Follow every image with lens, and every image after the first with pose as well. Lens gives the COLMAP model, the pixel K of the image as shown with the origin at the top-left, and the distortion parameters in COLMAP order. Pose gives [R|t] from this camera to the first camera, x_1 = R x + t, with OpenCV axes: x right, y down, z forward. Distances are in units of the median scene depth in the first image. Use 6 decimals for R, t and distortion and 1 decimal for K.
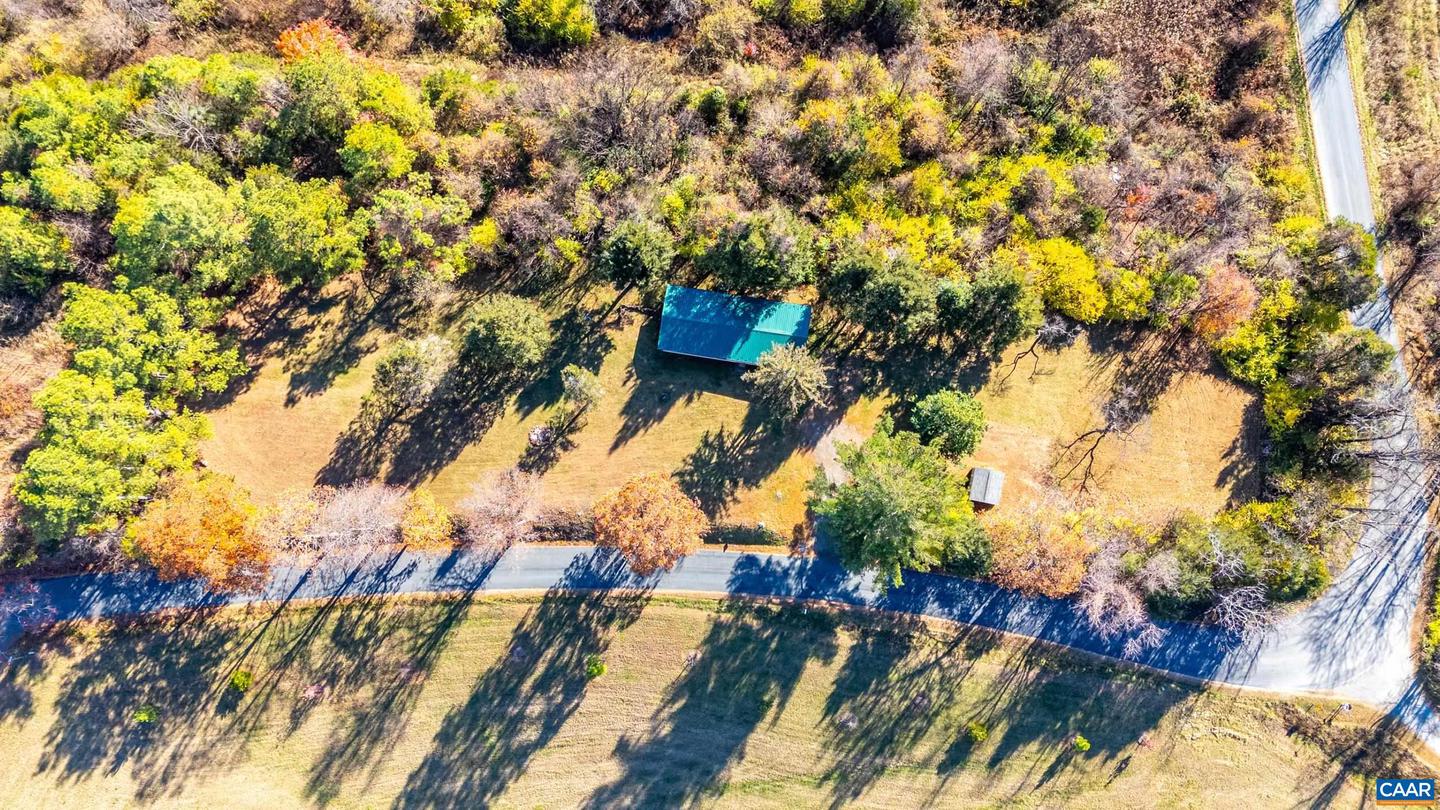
lens RADIAL K [[1051.6, 0, 720.0], [0, 1051.6, 405.0], [0, 0, 1]] dist [0.095777, -0.098396]
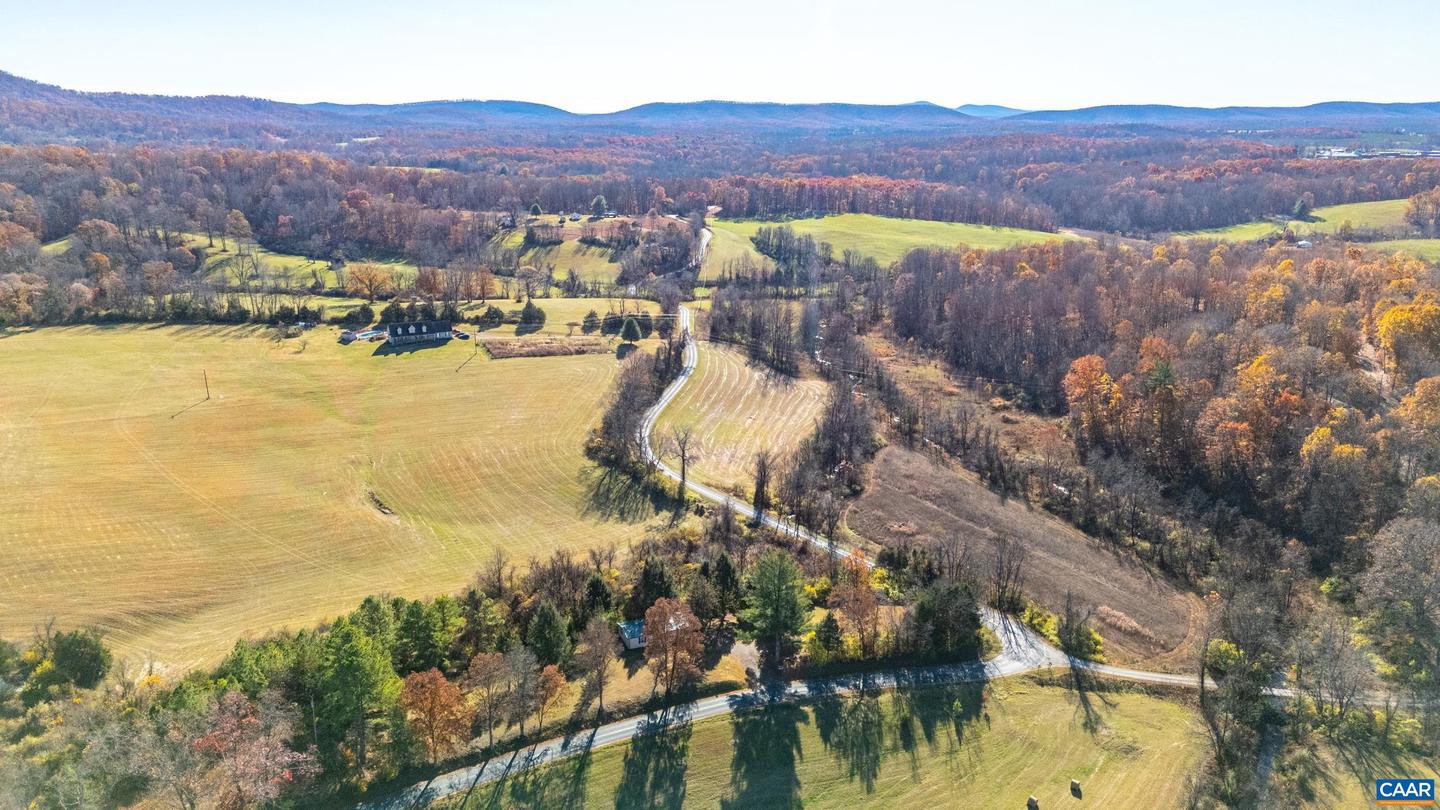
lens RADIAL K [[1051.6, 0, 720.0], [0, 1051.6, 405.0], [0, 0, 1]] dist [0.095777, -0.098396]
pose [[0.855162, -0.116024, 0.505209, -0.780811], [0.515317, 0.295755, -0.804349, 1.346672], [-0.056094, 0.948191, 0.312708, 0.043766]]
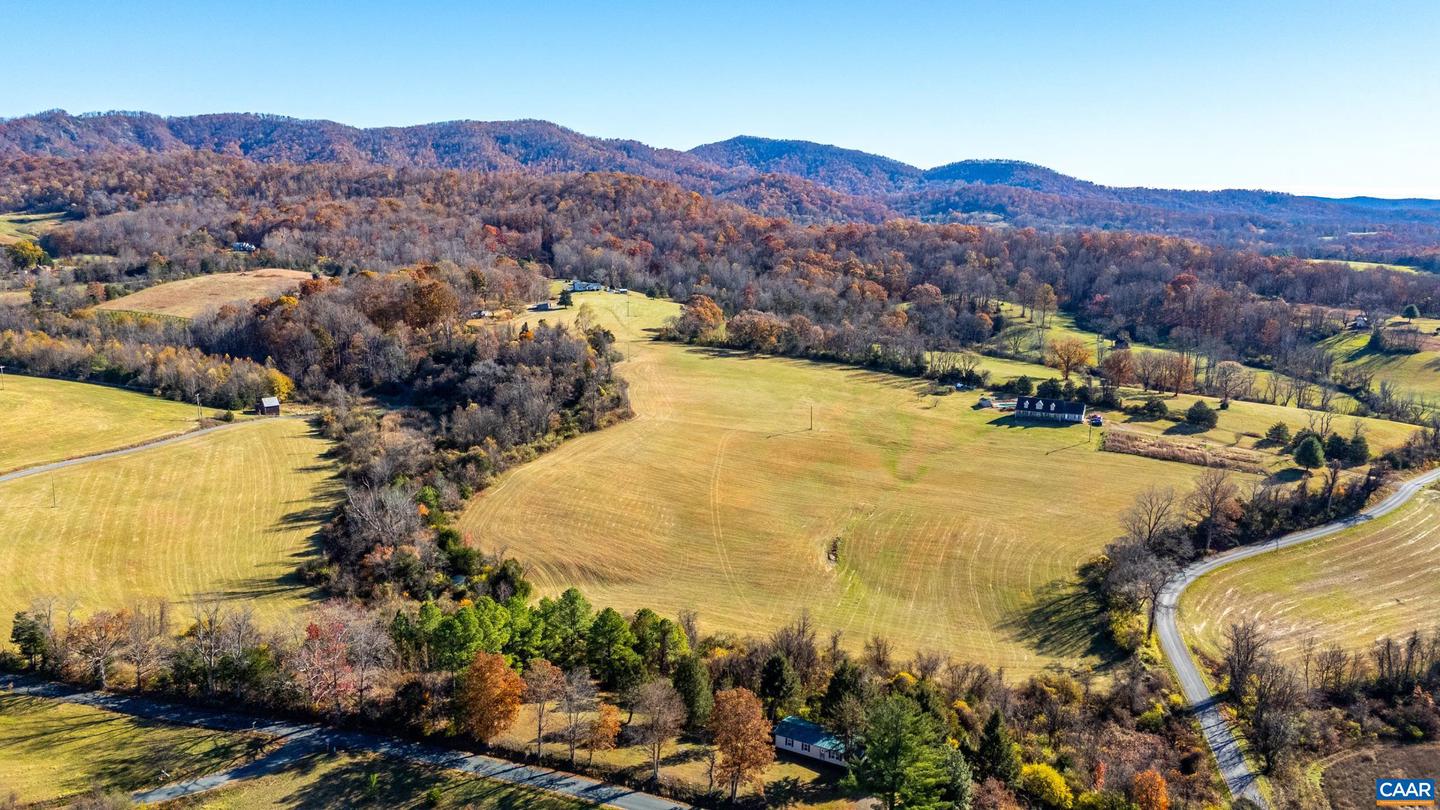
lens RADIAL K [[1051.6, 0, 720.0], [0, 1051.6, 405.0], [0, 0, 1]] dist [0.095777, -0.098396]
pose [[0.943002, 0.102658, -0.316557, 0.319090], [-0.332405, 0.245035, -0.910750, 1.298748], [-0.015928, 0.964064, 0.265192, 0.093291]]
